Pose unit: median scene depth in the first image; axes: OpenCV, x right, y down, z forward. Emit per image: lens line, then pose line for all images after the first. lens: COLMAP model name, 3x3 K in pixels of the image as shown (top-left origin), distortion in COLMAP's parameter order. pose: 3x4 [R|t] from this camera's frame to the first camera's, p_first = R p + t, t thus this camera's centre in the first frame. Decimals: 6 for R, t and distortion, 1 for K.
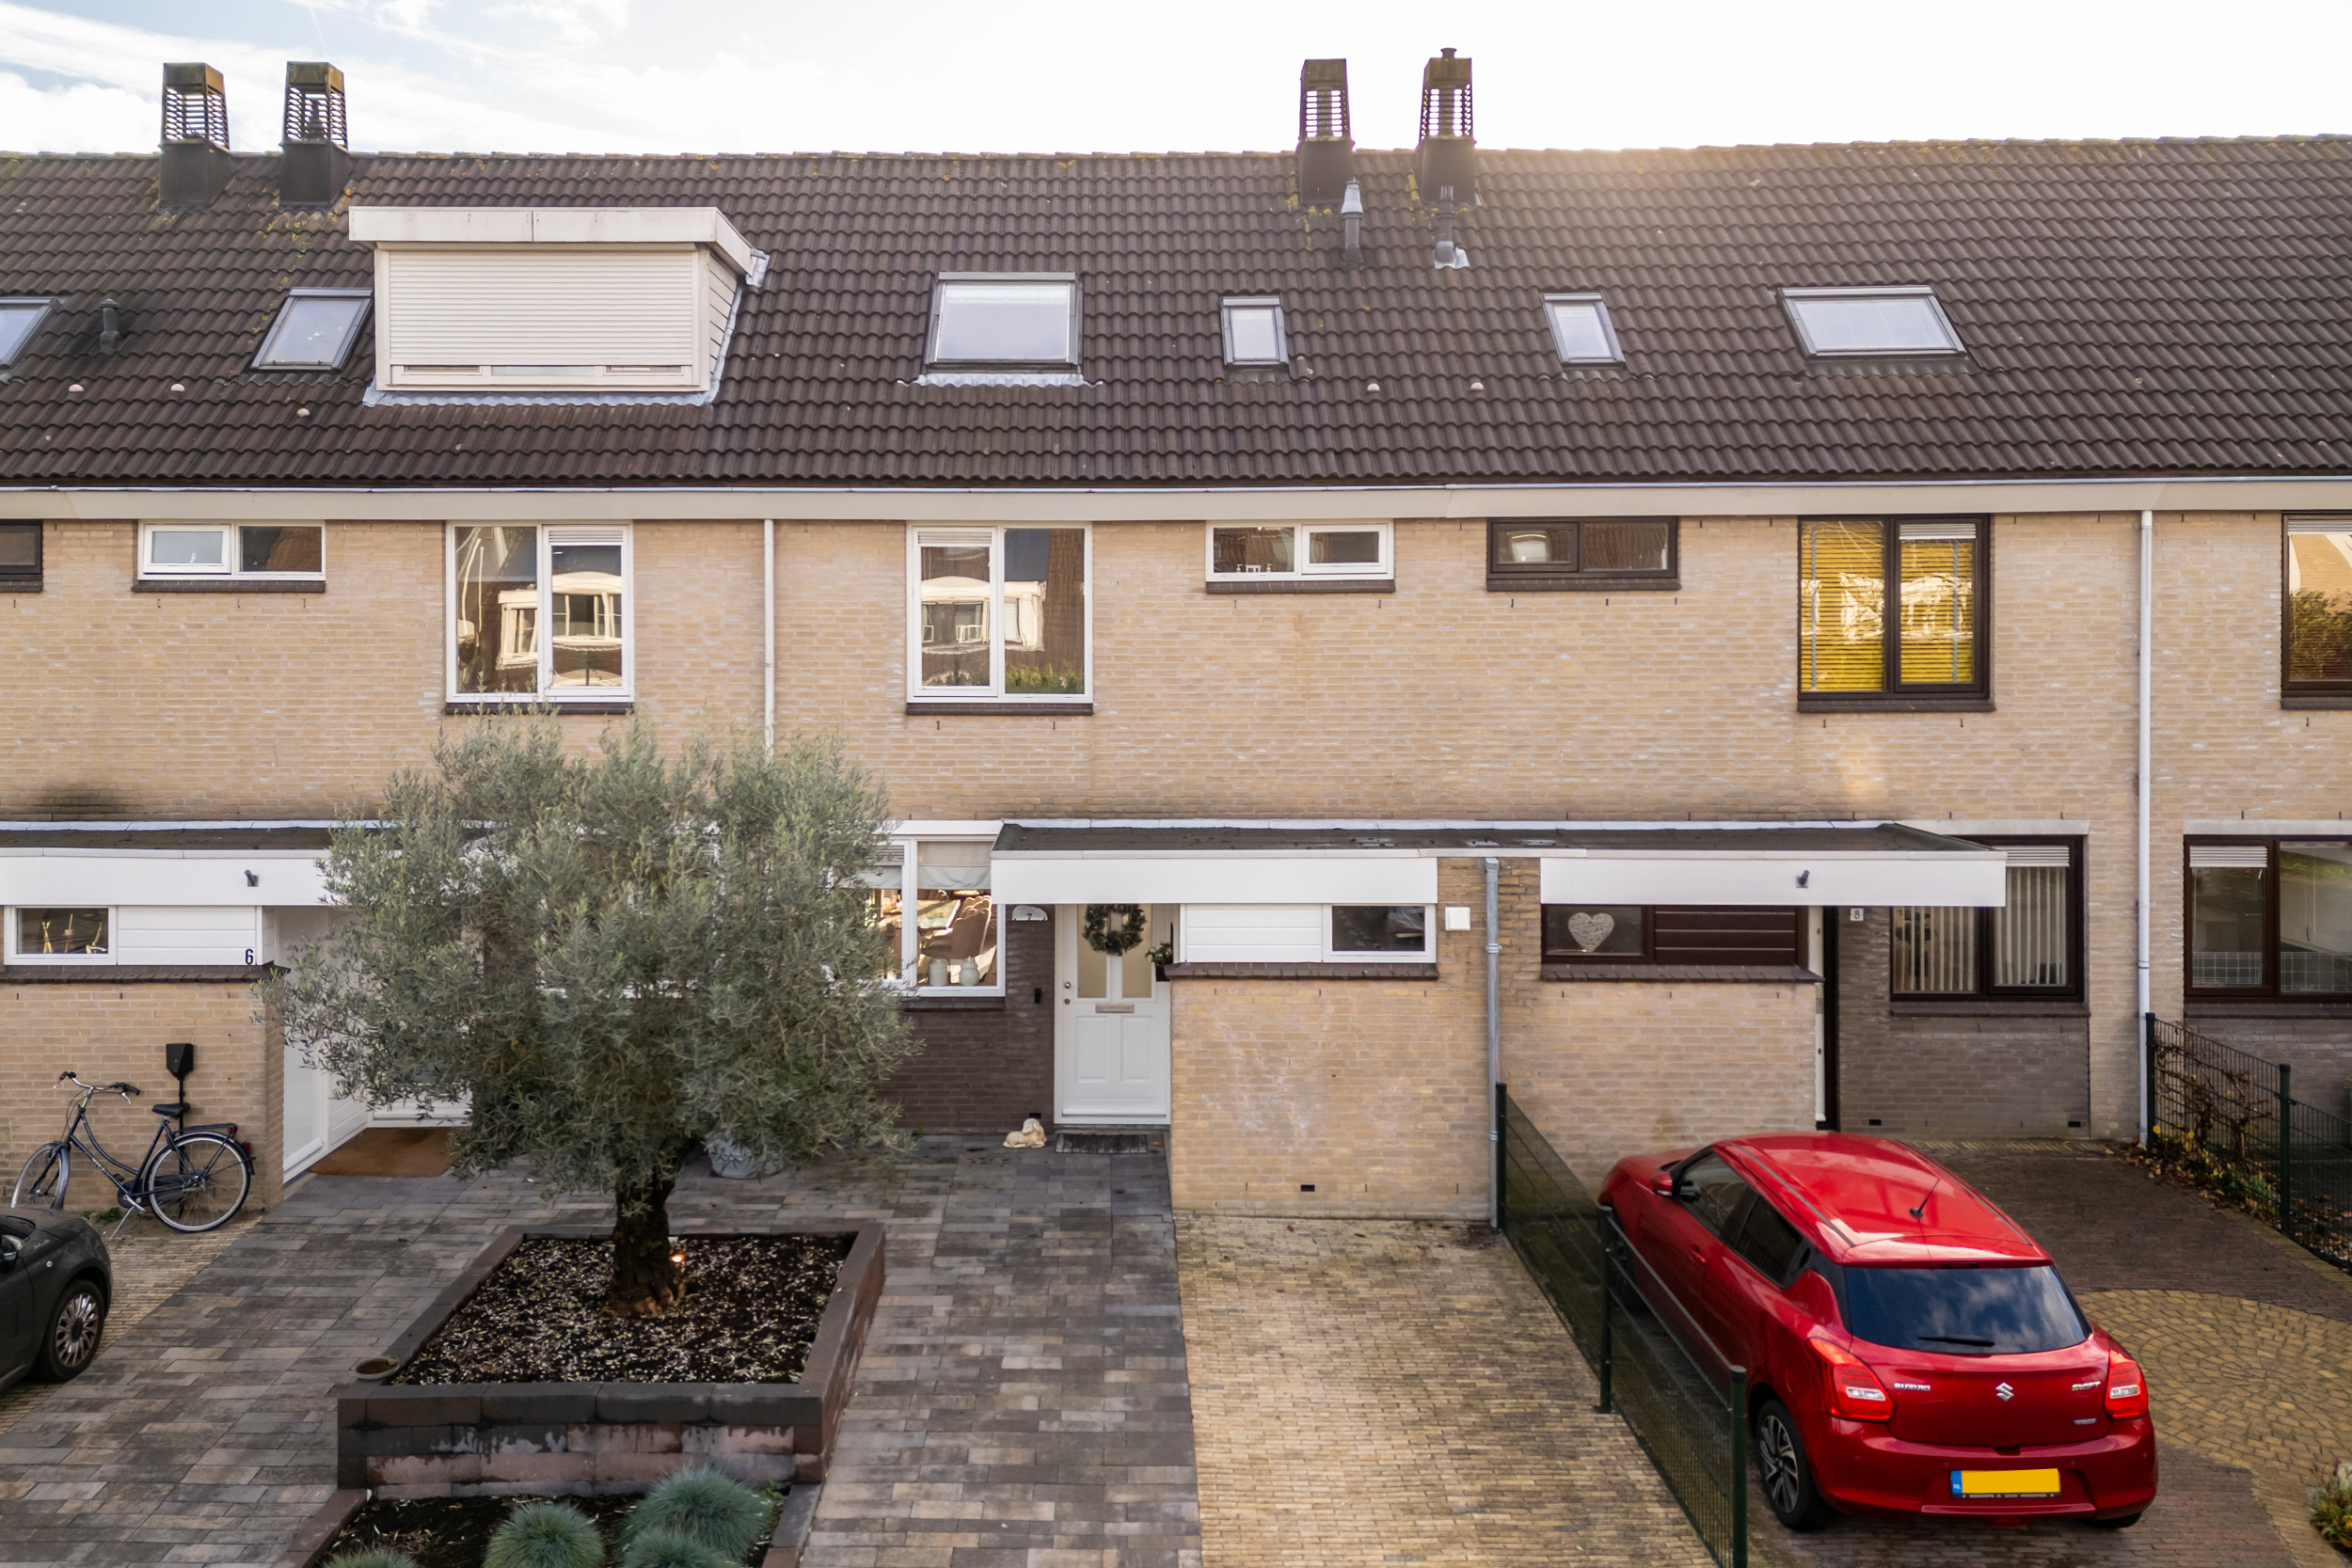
lens RADIAL K [[1608.6, 0, 1186.0], [0, 1608.6, 845.9], [0, 0, 1]] dist [0.078808, -0.070561]
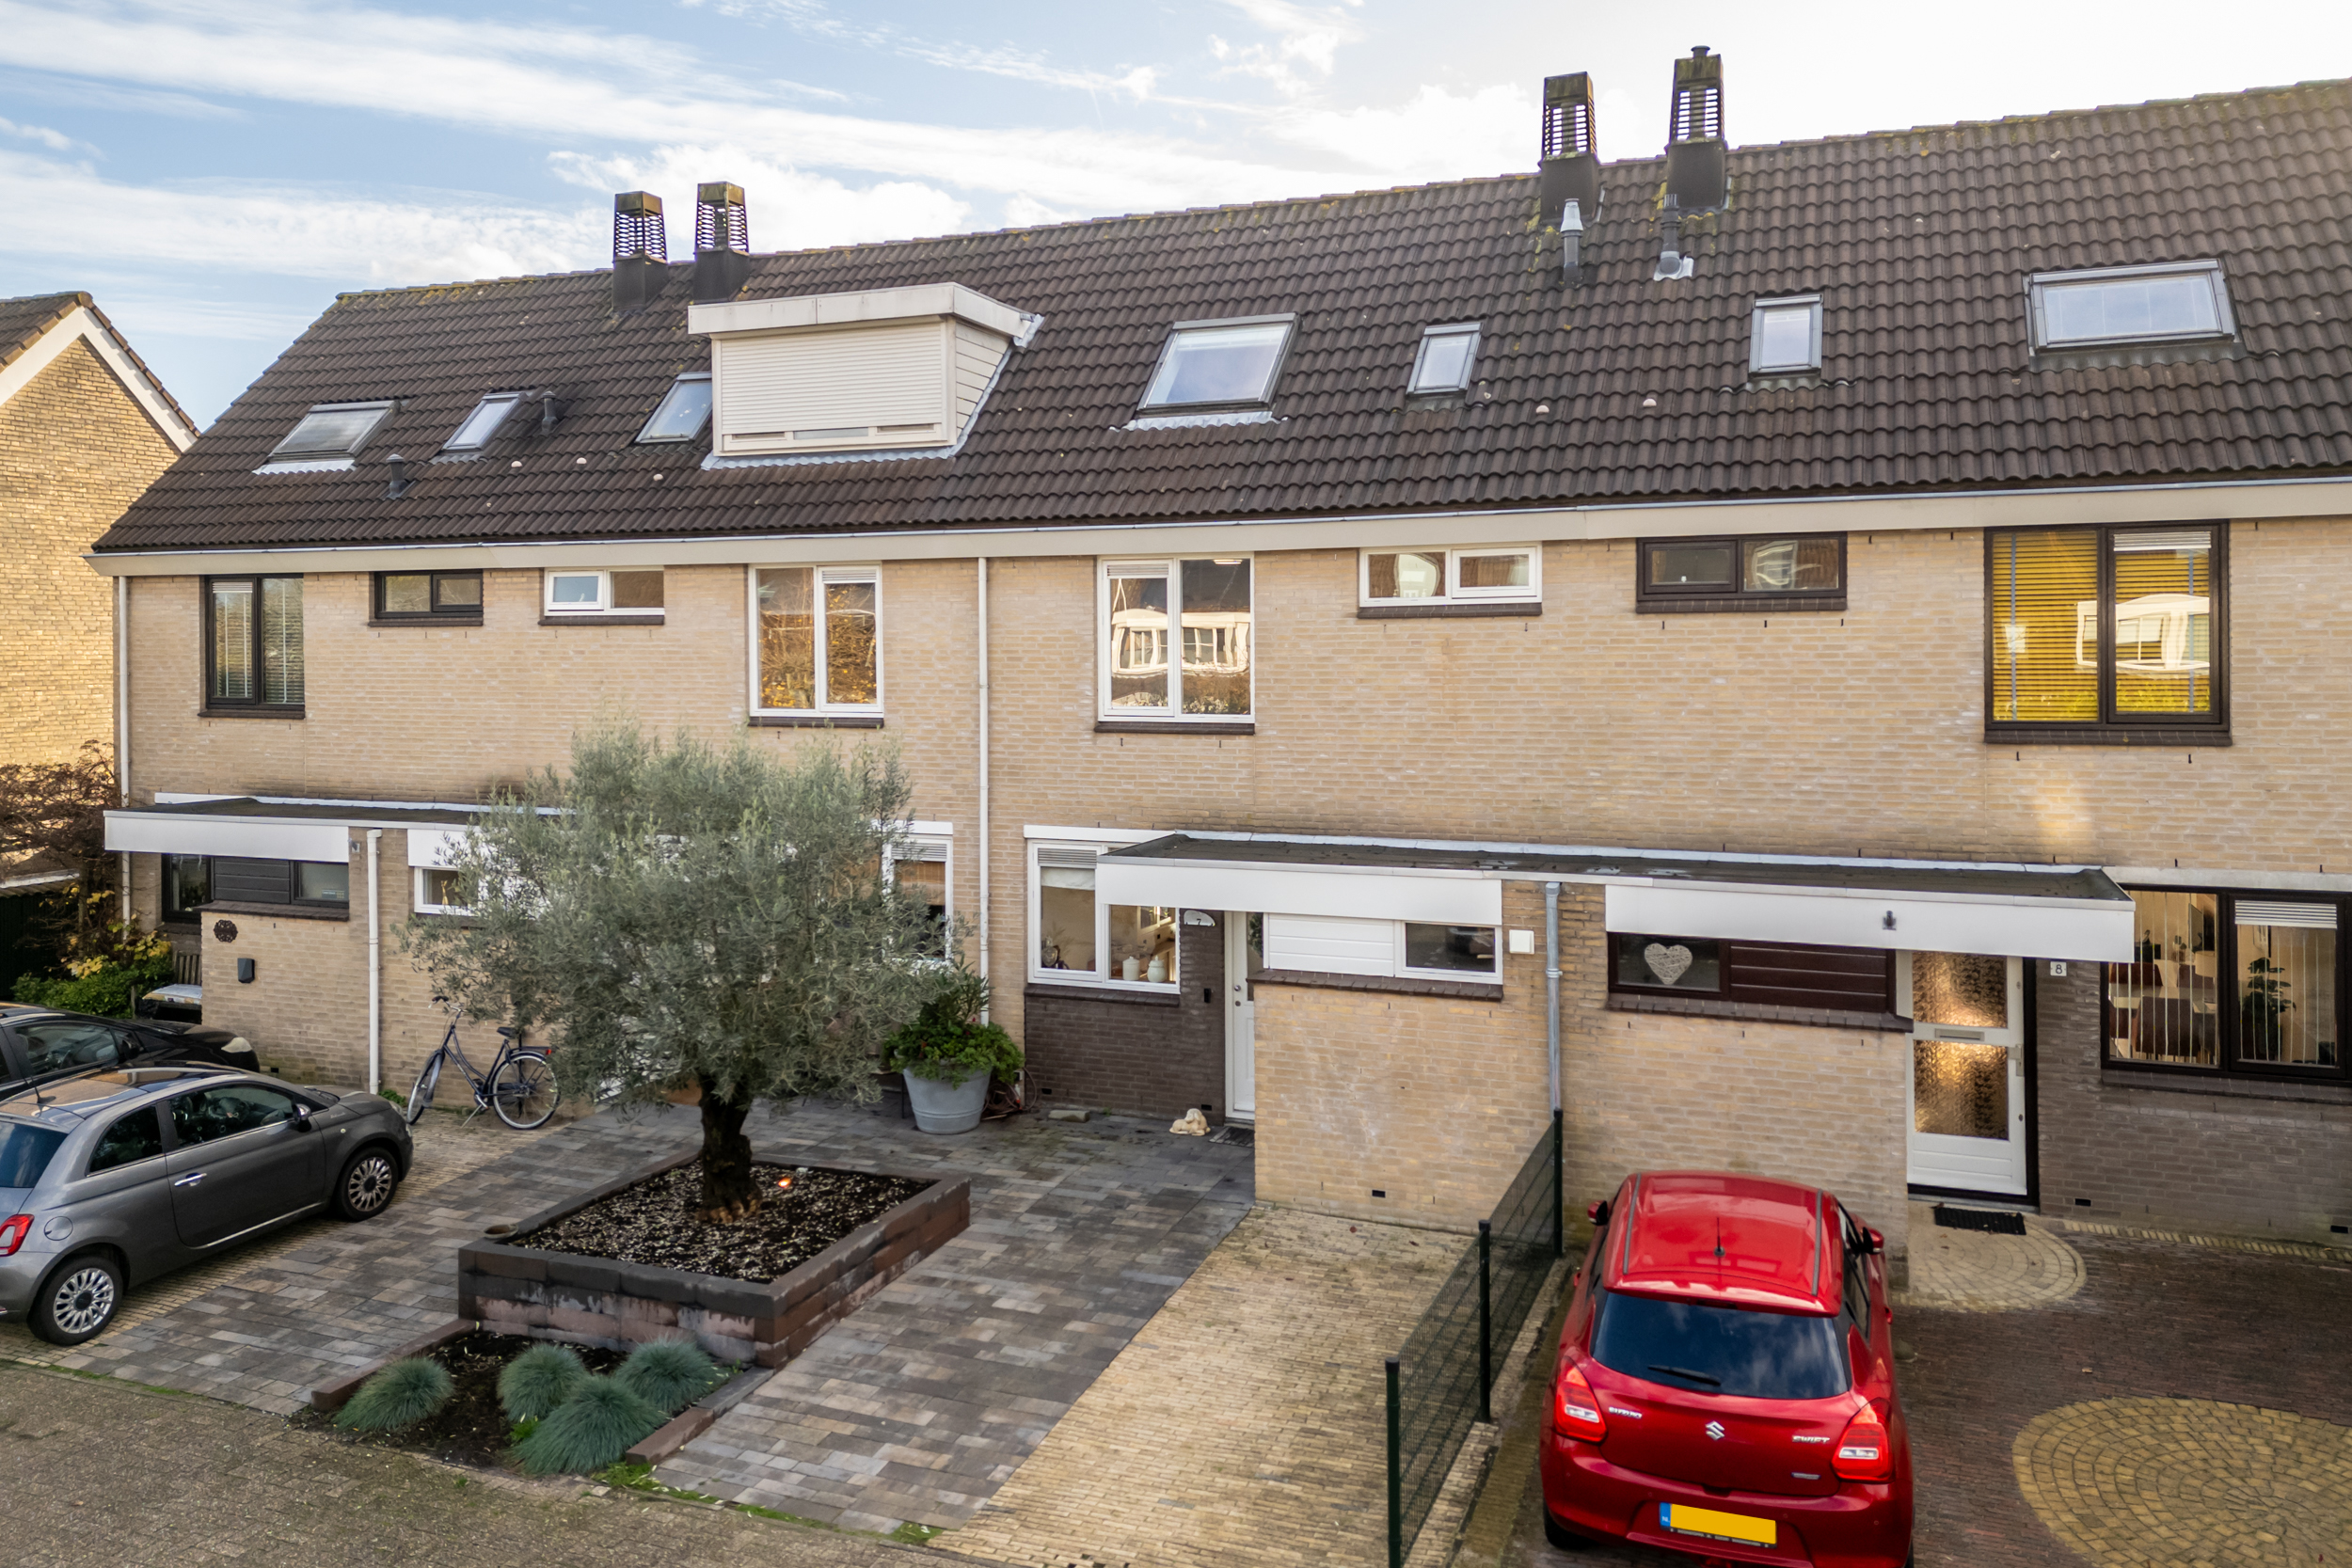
lens RADIAL K [[1596.5, 0, 1187.9], [0, 1596.5, 891.3], [0, 0, 1]] dist [0.077680, -0.068442]
pose [[0.942119, 0.048660, -0.331728, 0.261418], [-0.044208, 0.998802, 0.020957, 0.001777], [0.332351, -0.005079, 0.943142, -0.008586]]
